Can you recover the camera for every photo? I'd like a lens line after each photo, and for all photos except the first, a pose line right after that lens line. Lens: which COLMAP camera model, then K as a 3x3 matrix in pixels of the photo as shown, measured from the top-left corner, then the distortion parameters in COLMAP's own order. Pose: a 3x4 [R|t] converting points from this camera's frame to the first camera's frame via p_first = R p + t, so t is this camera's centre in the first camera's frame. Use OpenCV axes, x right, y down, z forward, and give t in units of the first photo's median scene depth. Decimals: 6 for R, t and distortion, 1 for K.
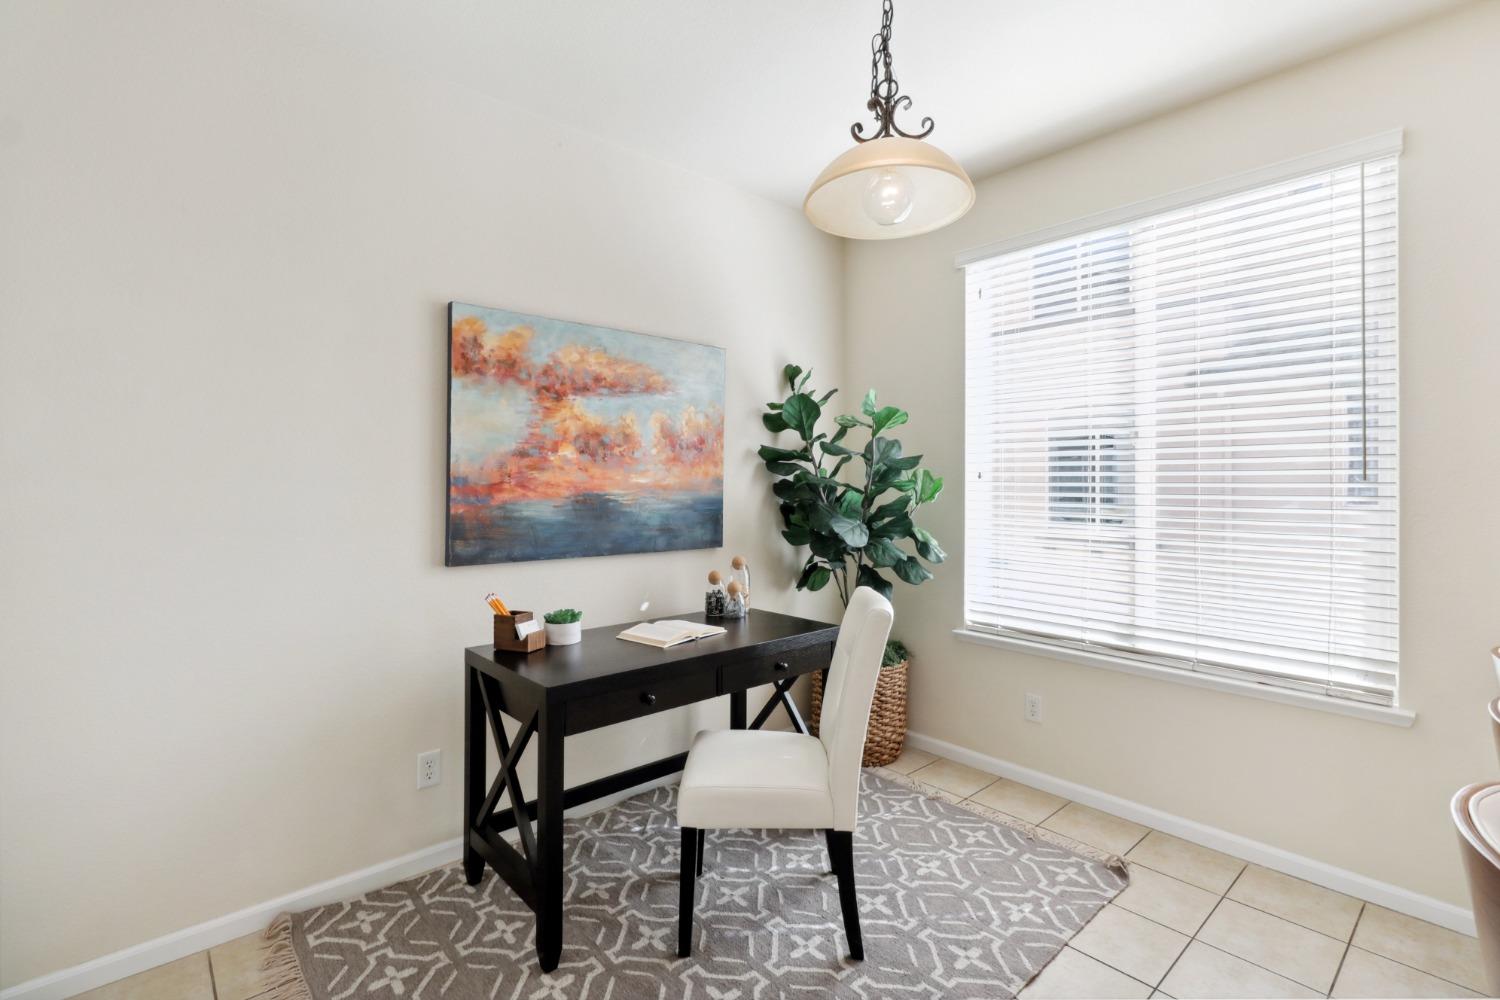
lens RADIAL K [[698.8, 0, 752.3], [0, 698.8, 483.1], [0, 0, 1]] dist [0.000779, -0.000391]
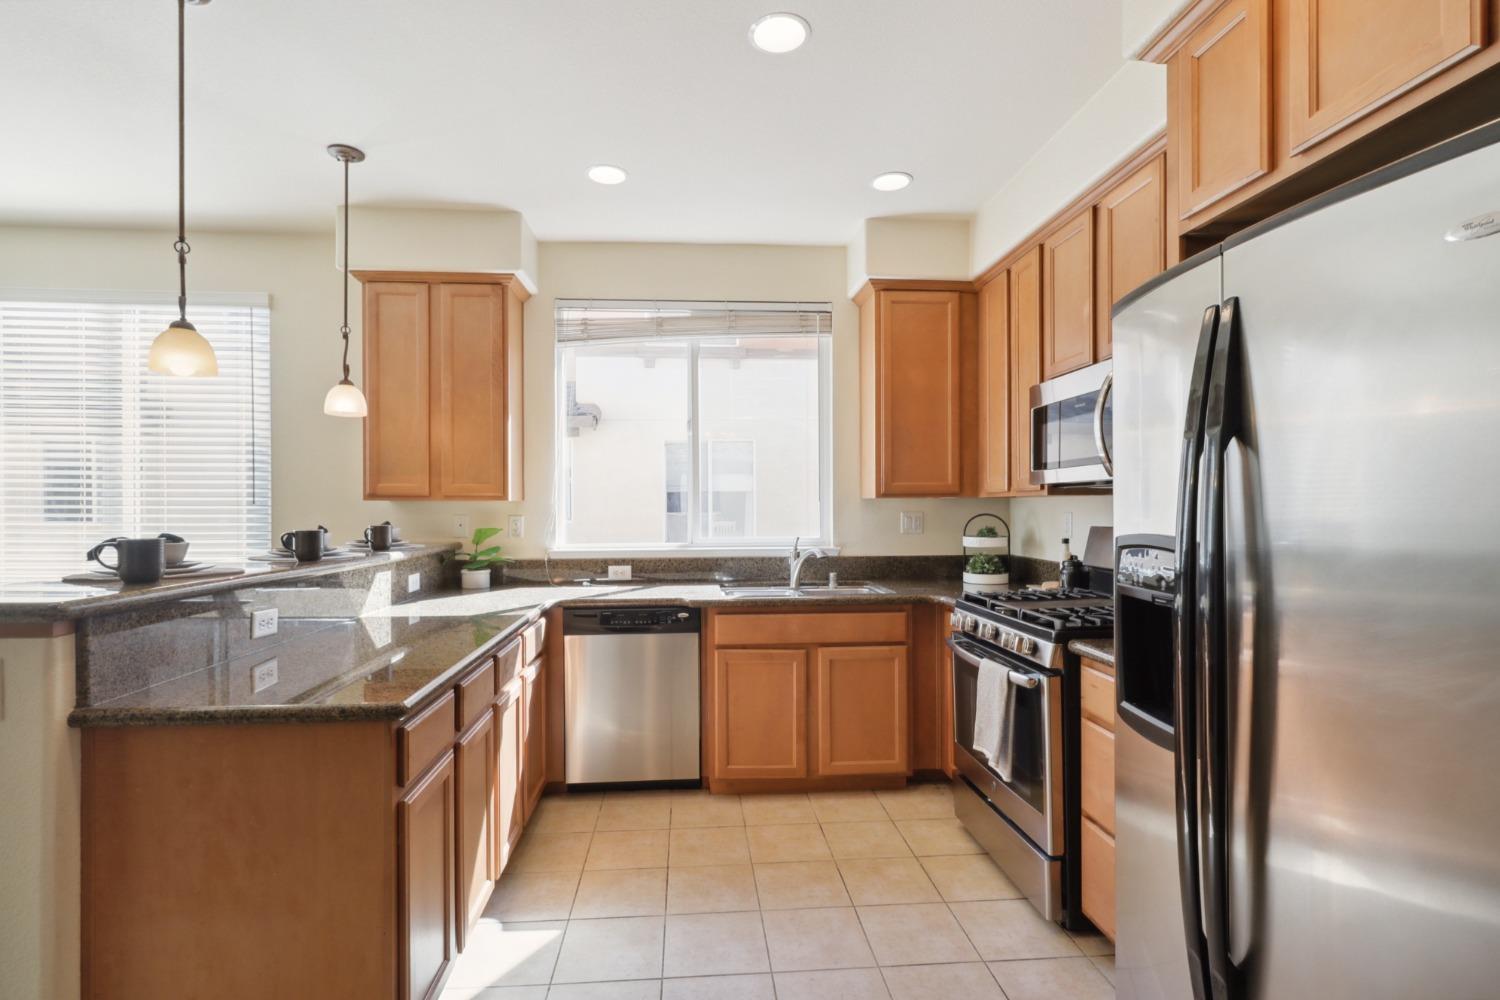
lens RADIAL K [[698.8, 0, 742.6], [0, 698.8, 509.6], [0, 0, 1]] dist [0.000779, -0.000391]
pose [[0.603090, -0.005732, 0.797652, 0.214764], [0.001081, 0.999979, 0.006369, 0.000136], [-0.797672, -0.002979, 0.603084, -0.719853]]
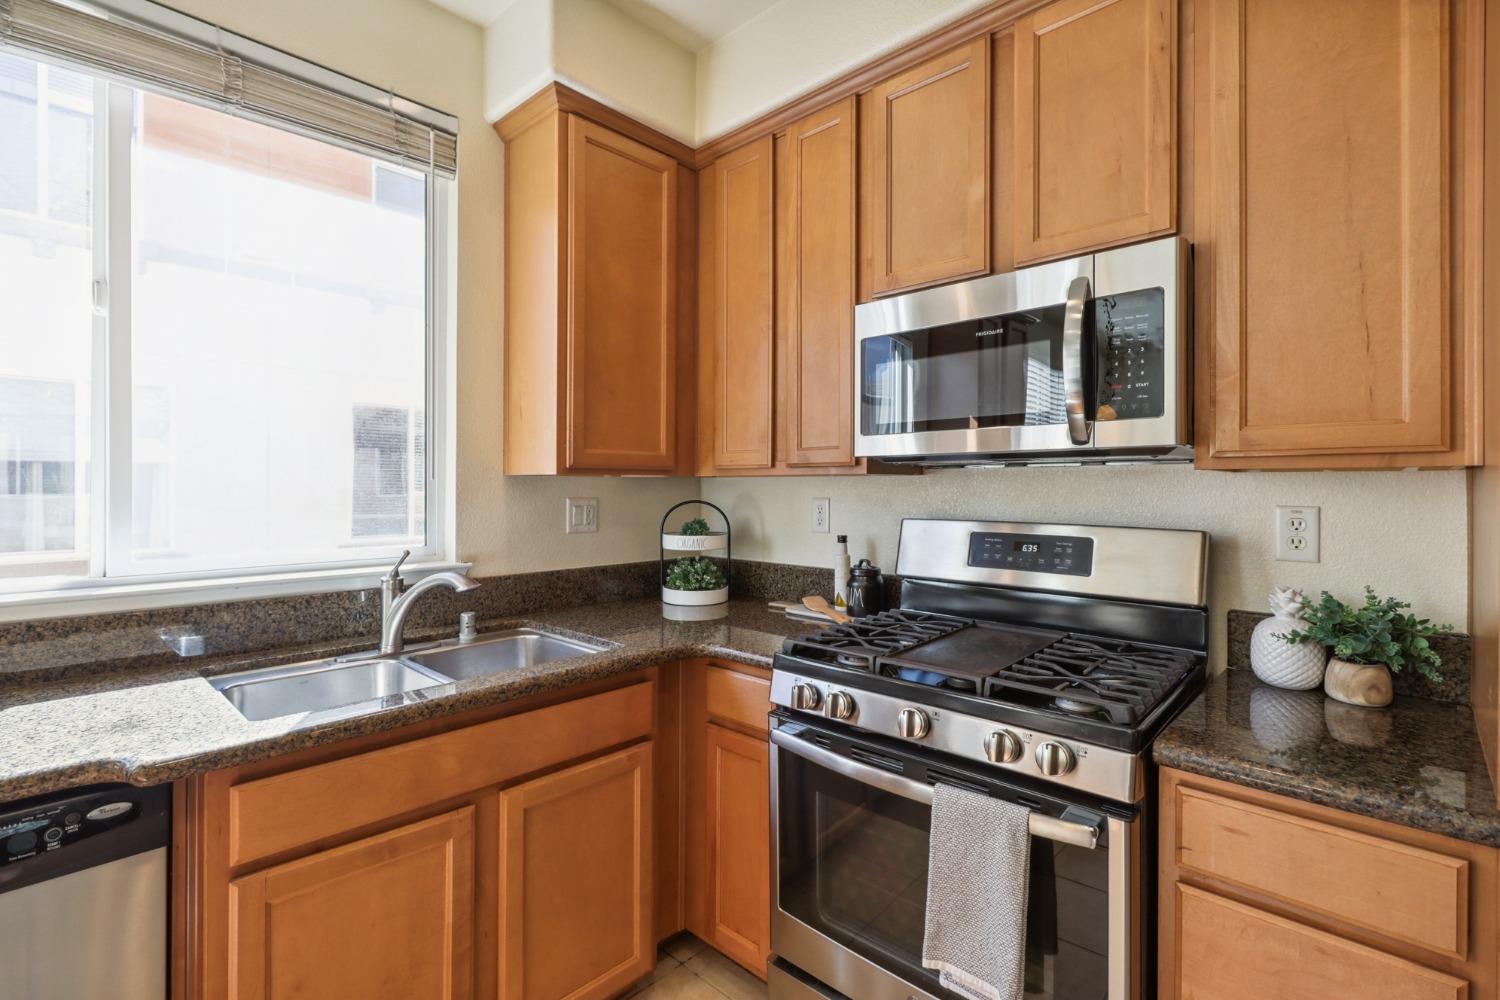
lens RADIAL K [[698.8, 0, 749.9], [0, 698.8, 483.0], [0, 0, 1]] dist [0.000779, -0.000391]
pose [[-0.090676, 0.003733, 0.995873, 0.651173], [-0.005272, 0.999977, -0.004228, -0.001787], [-0.995867, -0.005634, -0.090654, -0.267639]]
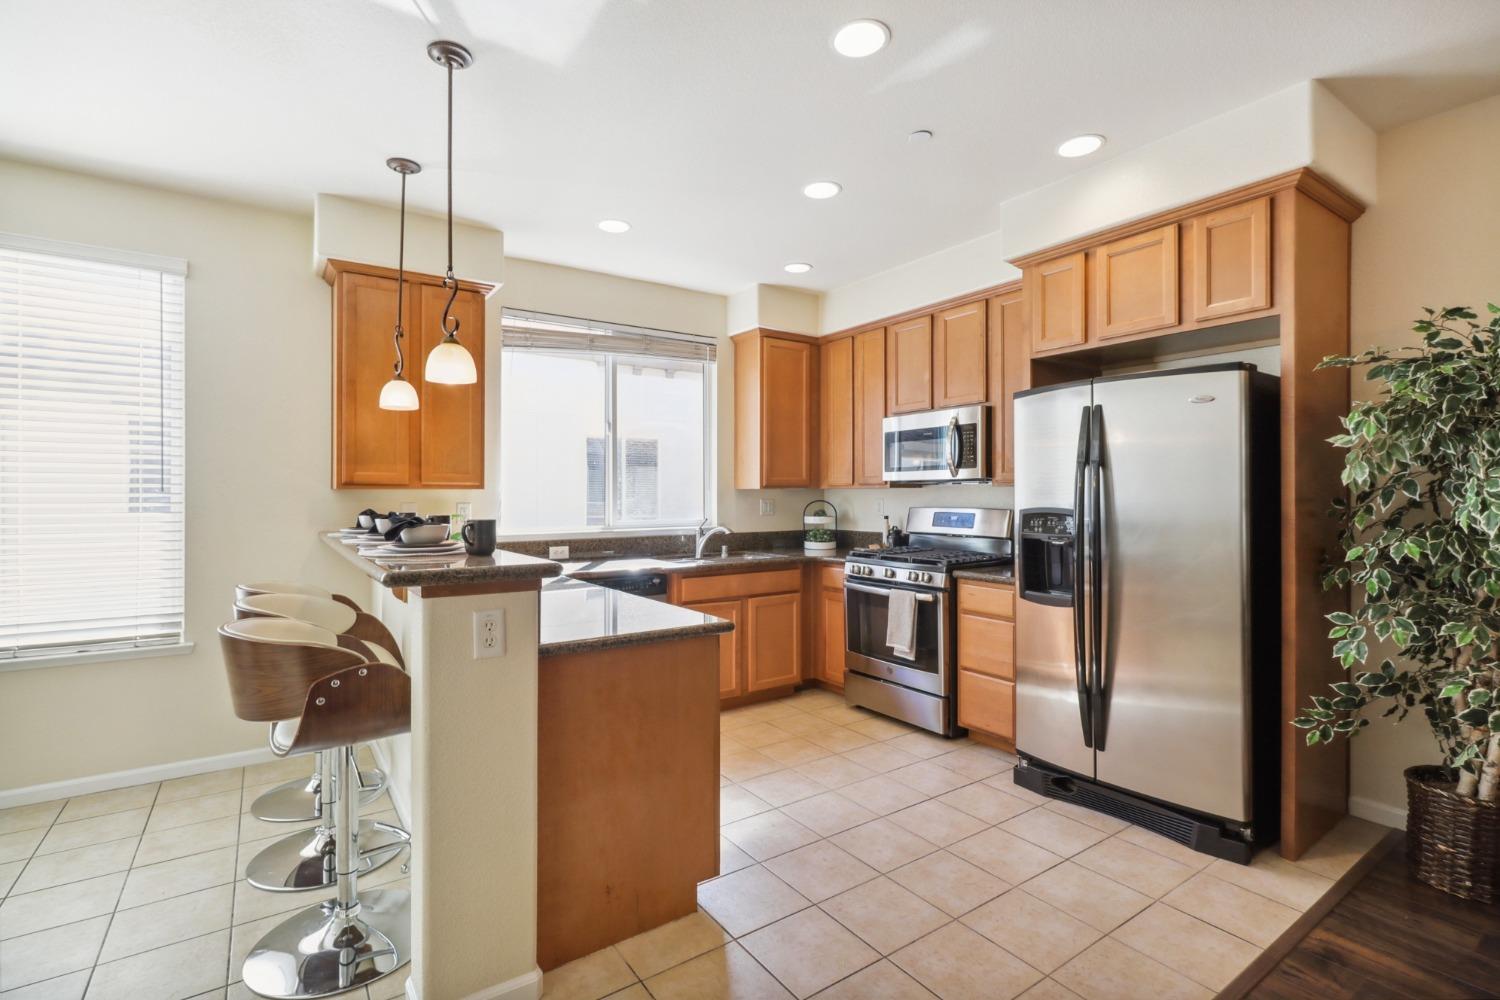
lens RADIAL K [[698.8, 0, 751.6], [0, 698.8, 492.4], [0, 0, 1]] dist [0.000779, -0.000391]
pose [[0.110464, 0.002273, 0.993878, -0.349643], [-0.000620, 0.999997, -0.002218, 0.000249], [-0.993880, -0.000371, 0.110465, -0.305289]]
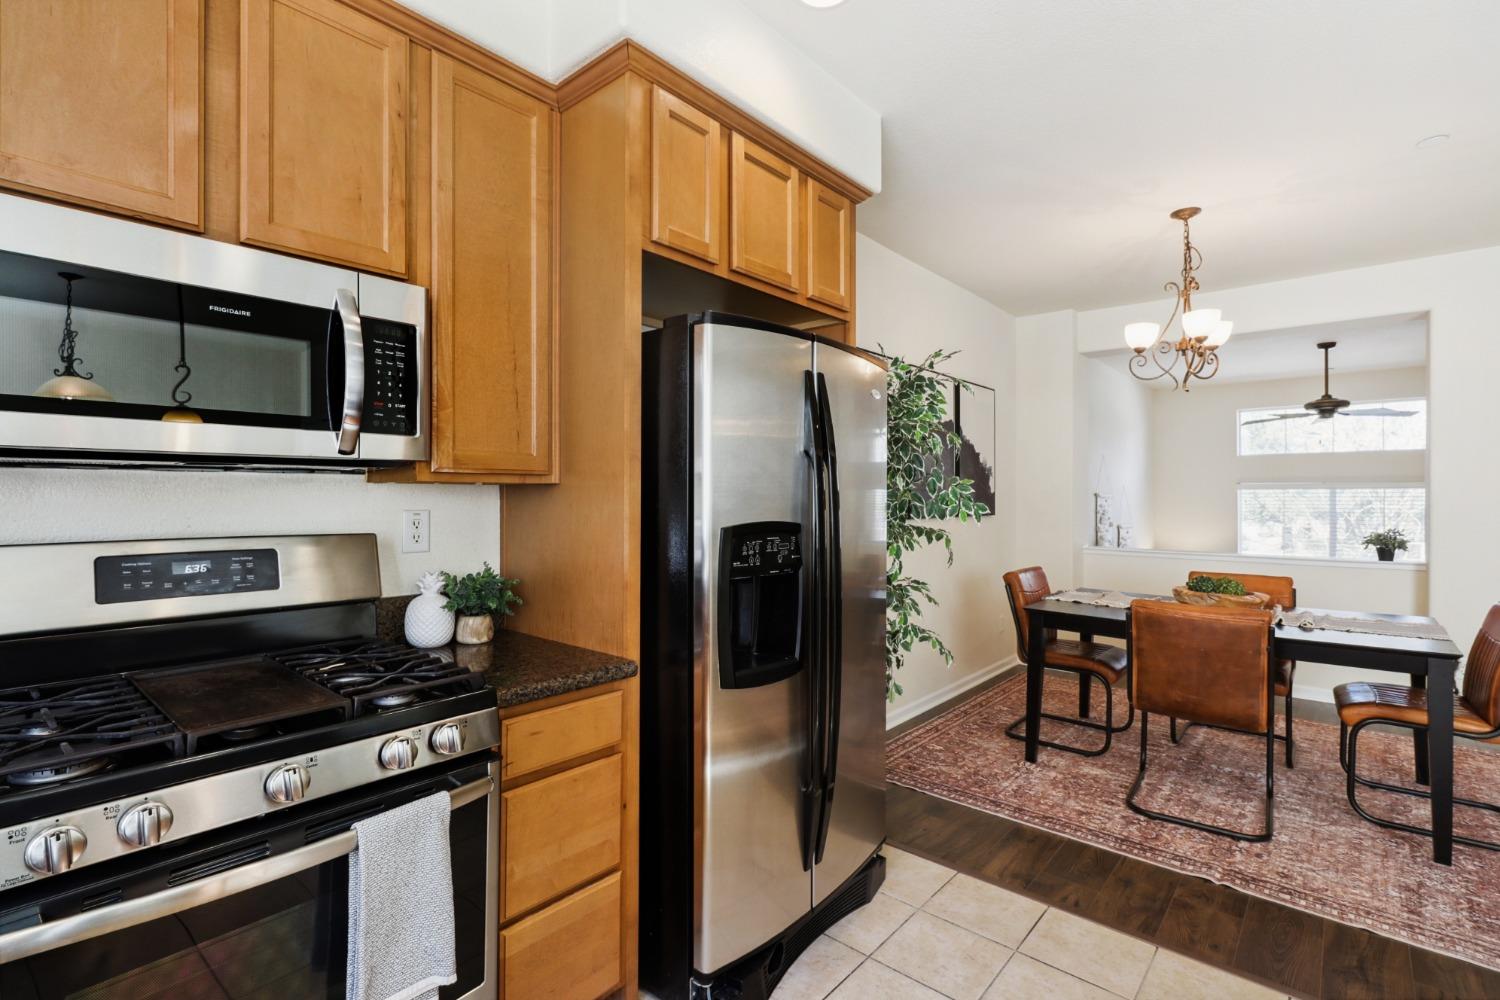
lens RADIAL K [[698.8, 0, 744.3], [0, 698.8, 495.5], [0, 0, 1]] dist [0.000779, -0.000391]
pose [[-0.990948, -0.004091, -0.134188, 0.925750], [-0.003906, 0.999991, -0.001642, -0.002933], [0.134193, -0.001103, -0.990955, 0.012473]]
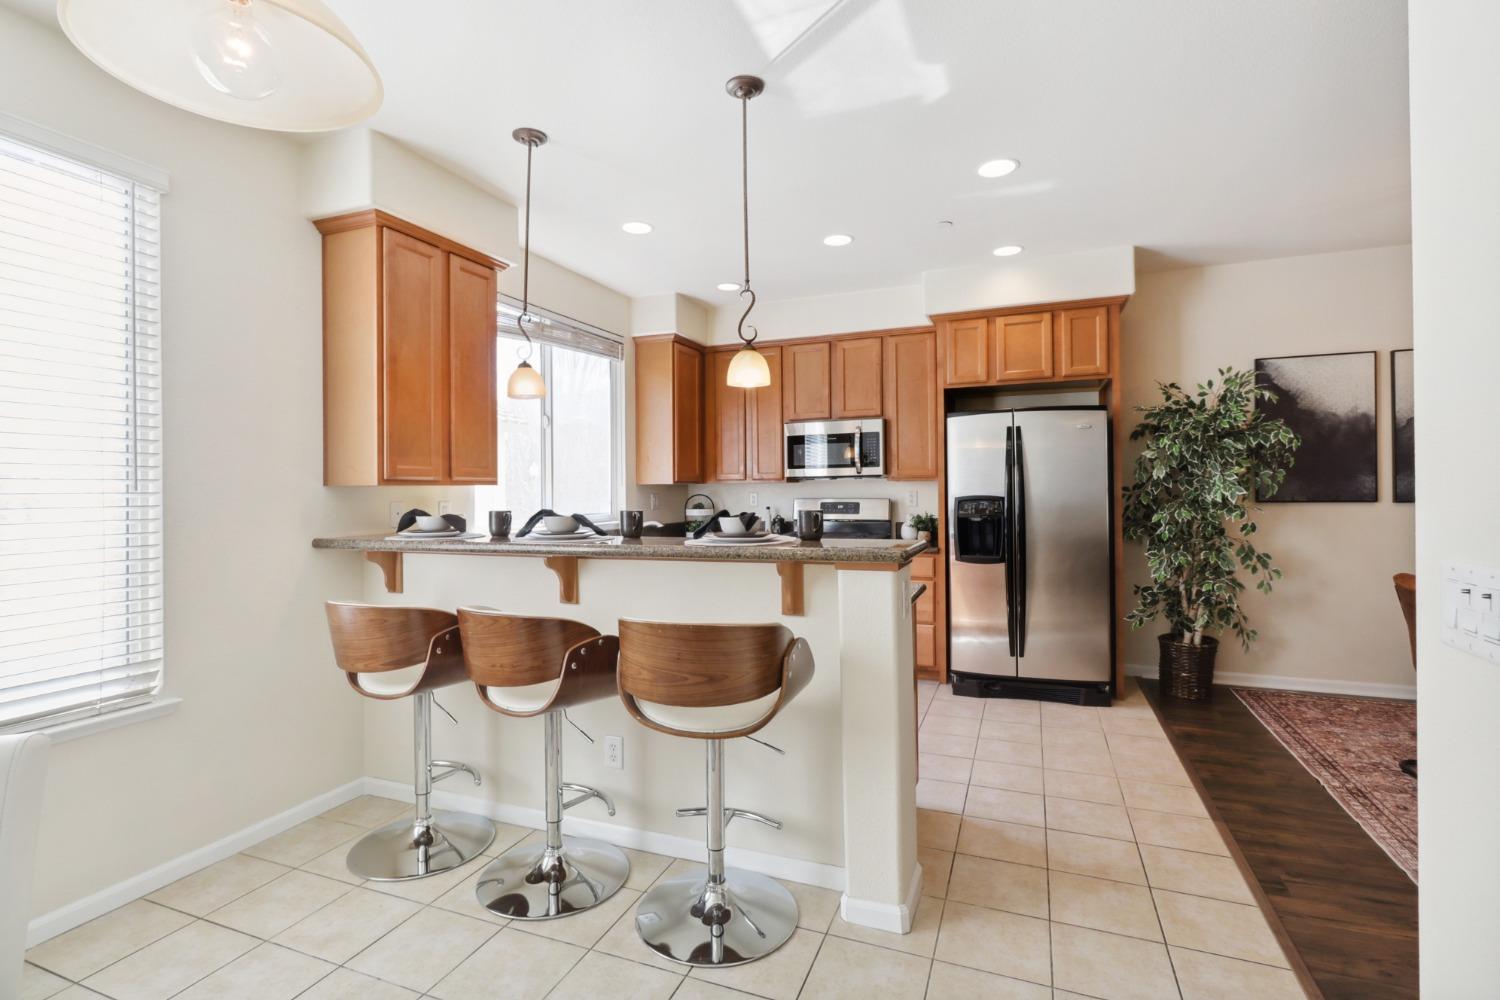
lens RADIAL K [[698.8, 0, 753.4], [0, 698.8, 486.8], [0, 0, 1]] dist [0.000779, -0.000391]
pose [[-0.457587, 0.005553, 0.889147, -0.371695], [0.008652, 0.999961, -0.001793, 0.000480], [-0.889123, 0.006872, -0.457618, 0.538469]]
